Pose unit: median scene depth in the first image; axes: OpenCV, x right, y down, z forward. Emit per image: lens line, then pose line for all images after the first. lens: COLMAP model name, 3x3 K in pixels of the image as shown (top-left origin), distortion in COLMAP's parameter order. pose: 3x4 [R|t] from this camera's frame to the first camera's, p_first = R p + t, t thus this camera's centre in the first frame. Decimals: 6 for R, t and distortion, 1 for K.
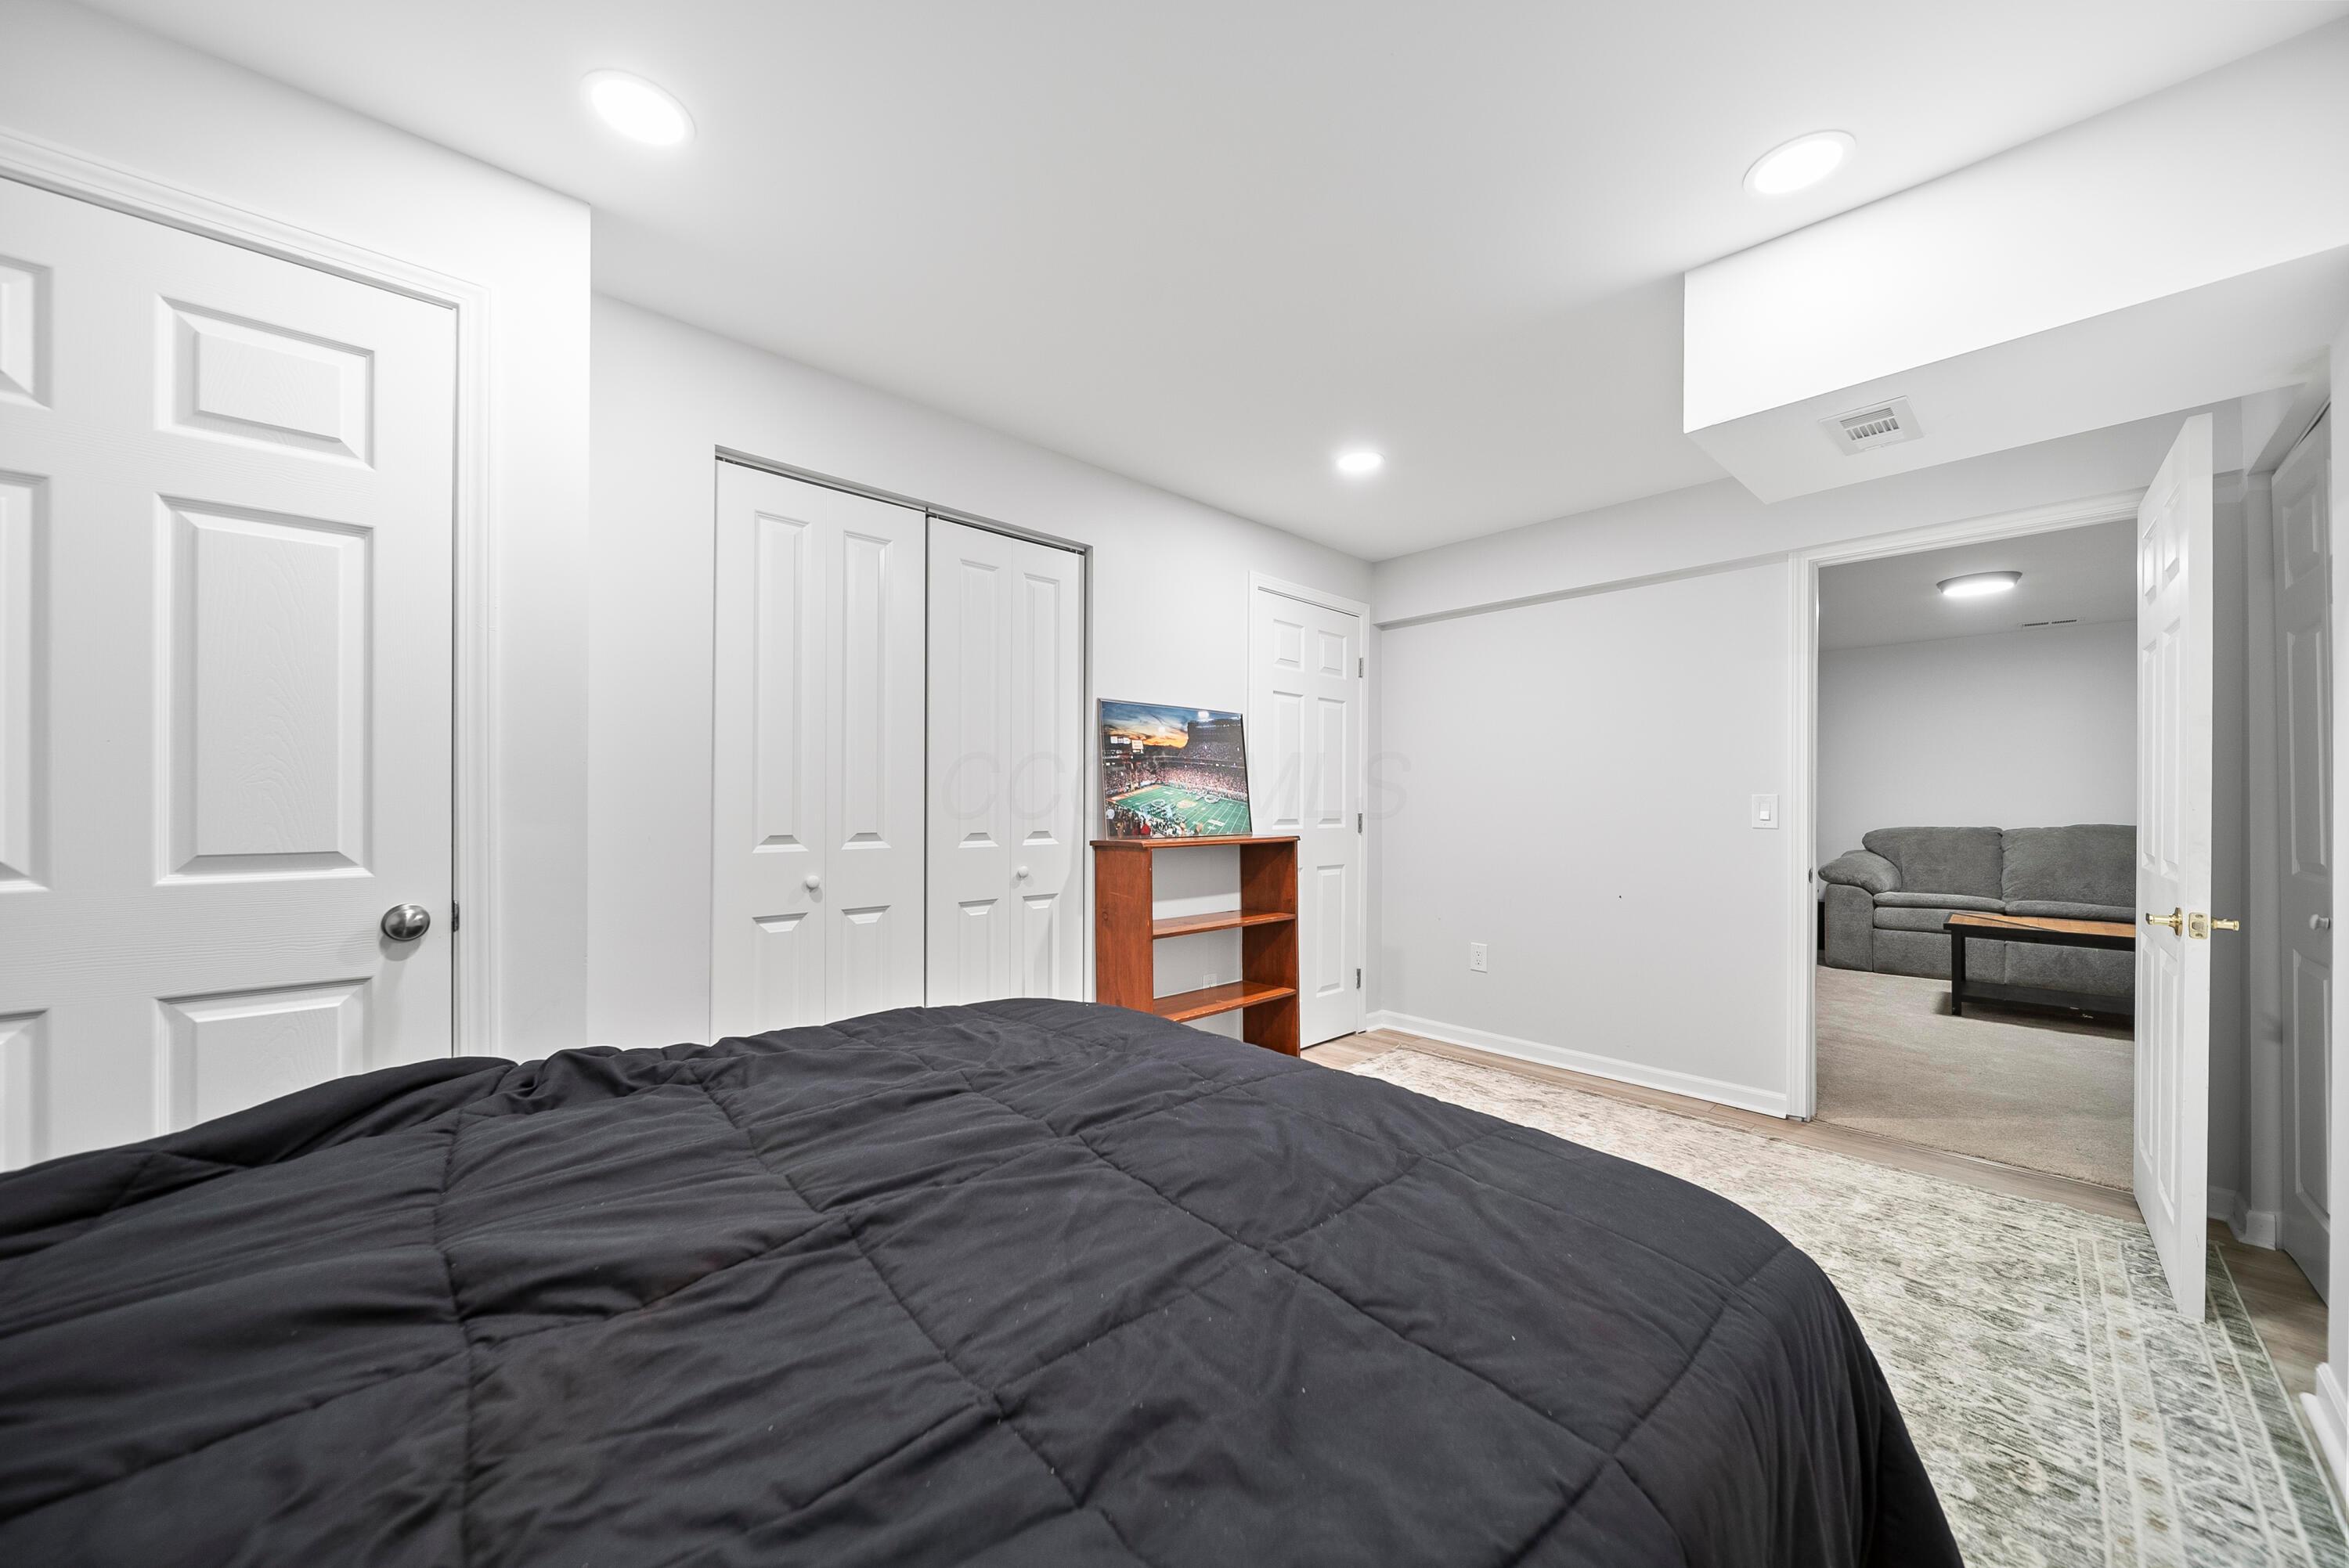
lens RADIAL K [[833.6, 0, 1161.6], [0, 833.6, 798.5], [0, 0, 1]] dist [-0.001632, -0.000468]
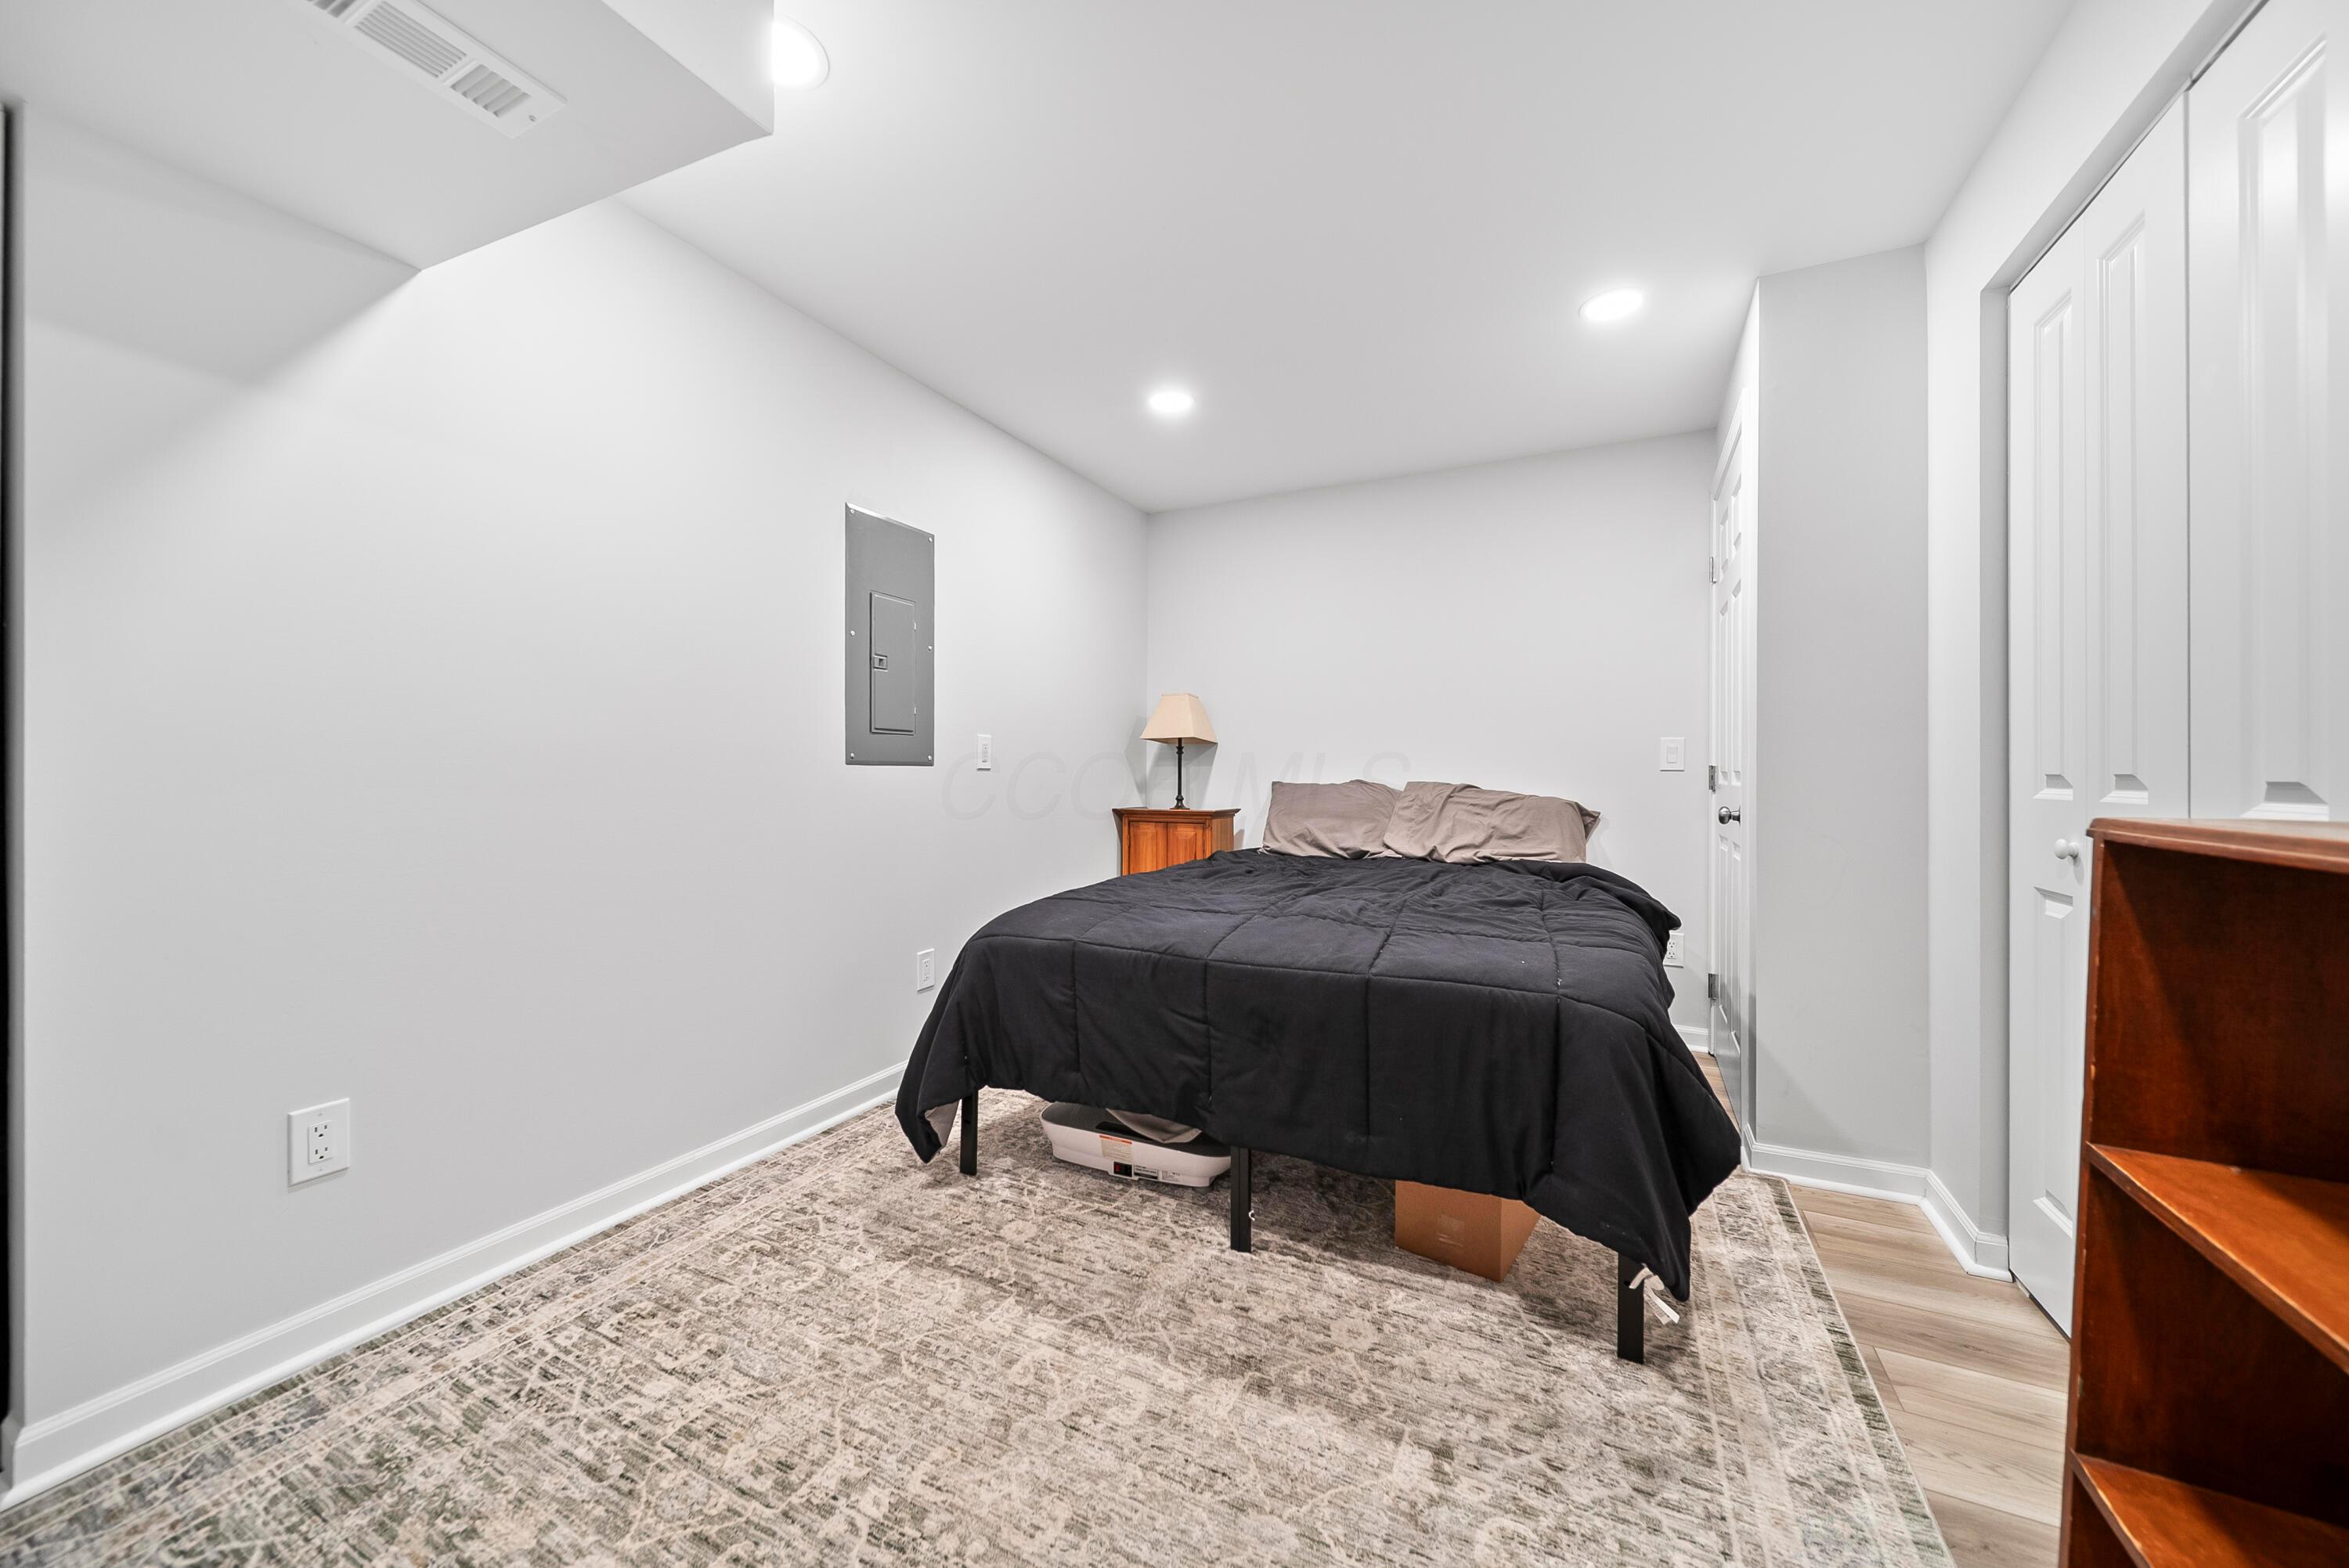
lens RADIAL K [[857.8, 0, 1160.3], [0, 857.8, 764.0], [0, 0, 1]] dist [0.000584, -0.000199]
pose [[-0.938081, -0.008090, -0.346321, 0.359673], [-0.004581, 0.999930, -0.010950, 0.036167], [0.346386, -0.008686, -0.938052, 1.085329]]
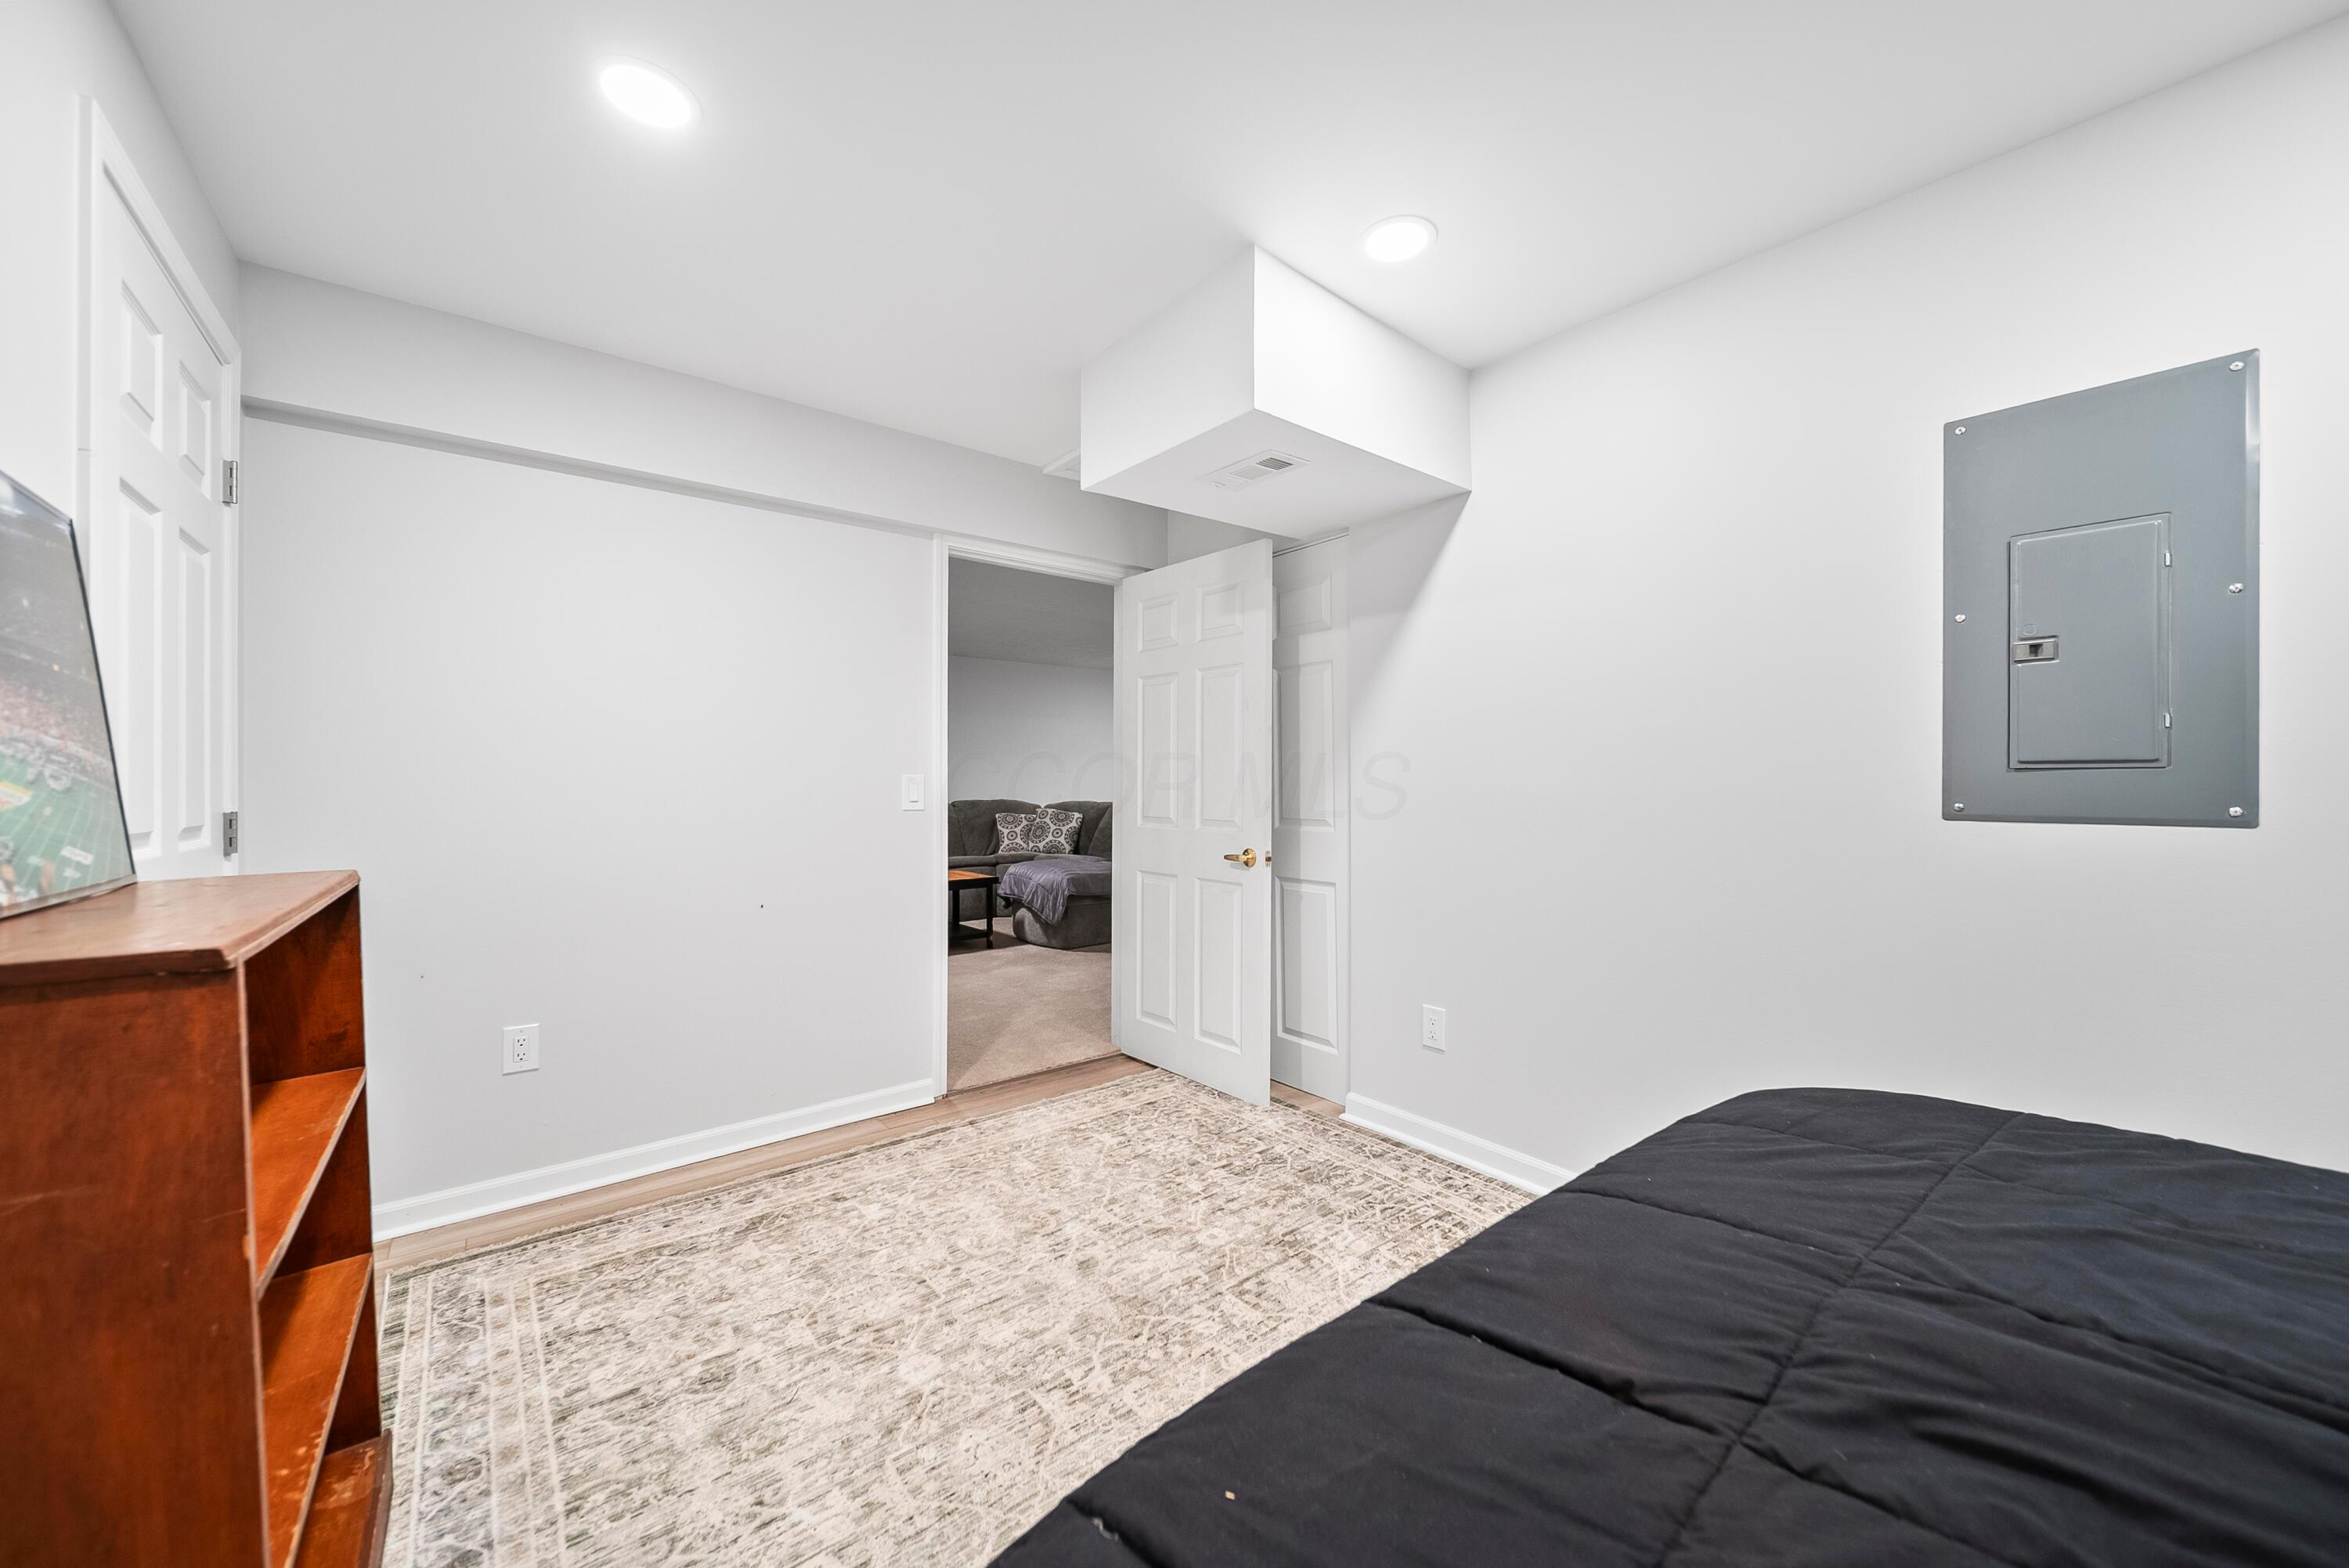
lens RADIAL K [[844.9, 0, 1174.5], [0, 844.9, 784.0], [0, 0, 1]] dist [-0.000874, -0.000070]
pose [[0.072071, 0.000708, 0.997399, -0.237976], [0.001371, 0.999999, -0.000809, 0.004877], [-0.997399, 0.001425, 0.072070, 0.640353]]
